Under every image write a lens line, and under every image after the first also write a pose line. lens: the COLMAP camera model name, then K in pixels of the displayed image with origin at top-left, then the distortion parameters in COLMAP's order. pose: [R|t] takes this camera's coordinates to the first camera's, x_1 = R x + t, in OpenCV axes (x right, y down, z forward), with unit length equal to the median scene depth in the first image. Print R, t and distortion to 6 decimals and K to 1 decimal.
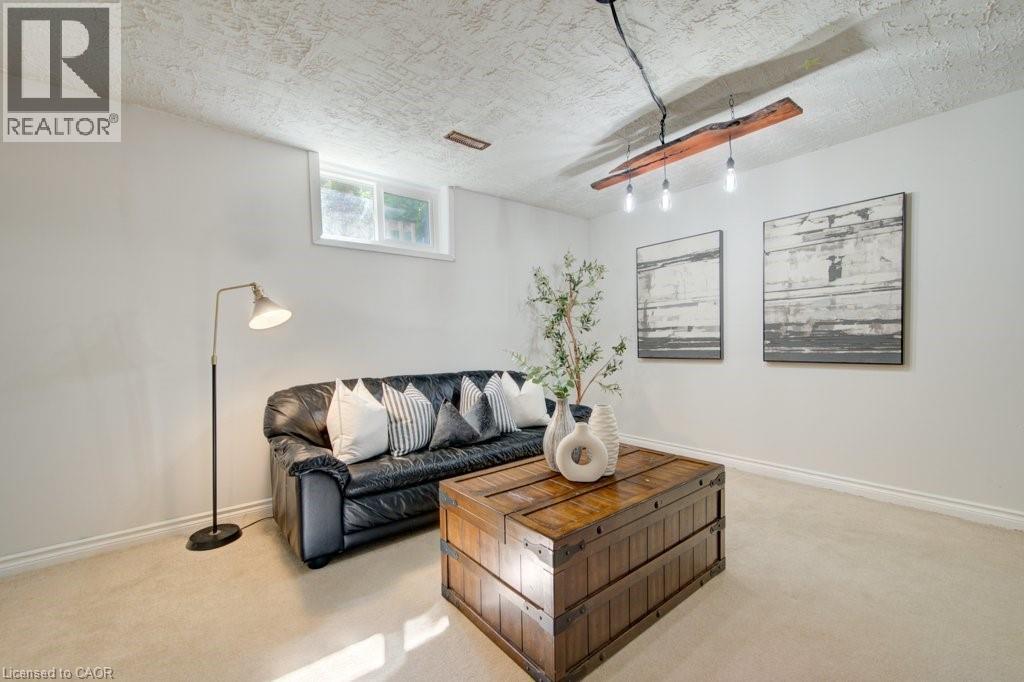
lens RADIAL K [[441.1, 0, 512.8], [0, 441.1, 365.4], [0, 0, 1]] dist [-0.002145, -0.000305]
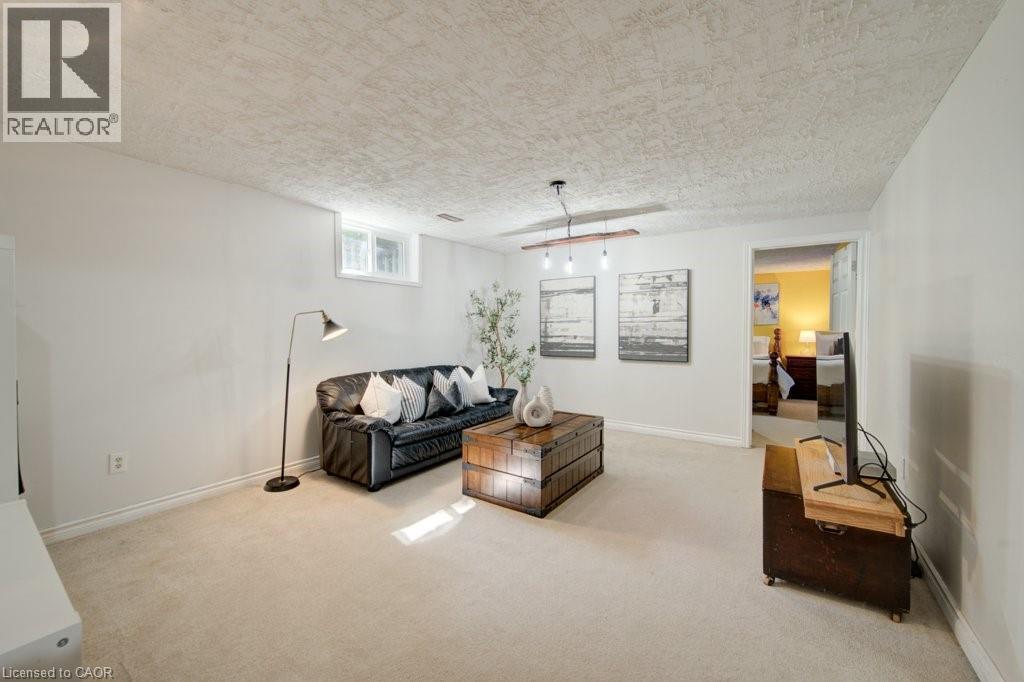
lens RADIAL K [[410.2, 0, 516.9], [0, 410.2, 350.5], [0, 0, 1]] dist [0.001068, 0.000064]
pose [[0.958527, 0.006760, 0.284922, -0.271178], [-0.003275, 0.999914, -0.012706, -0.025646], [-0.284984, 0.011245, 0.958466, -0.418677]]
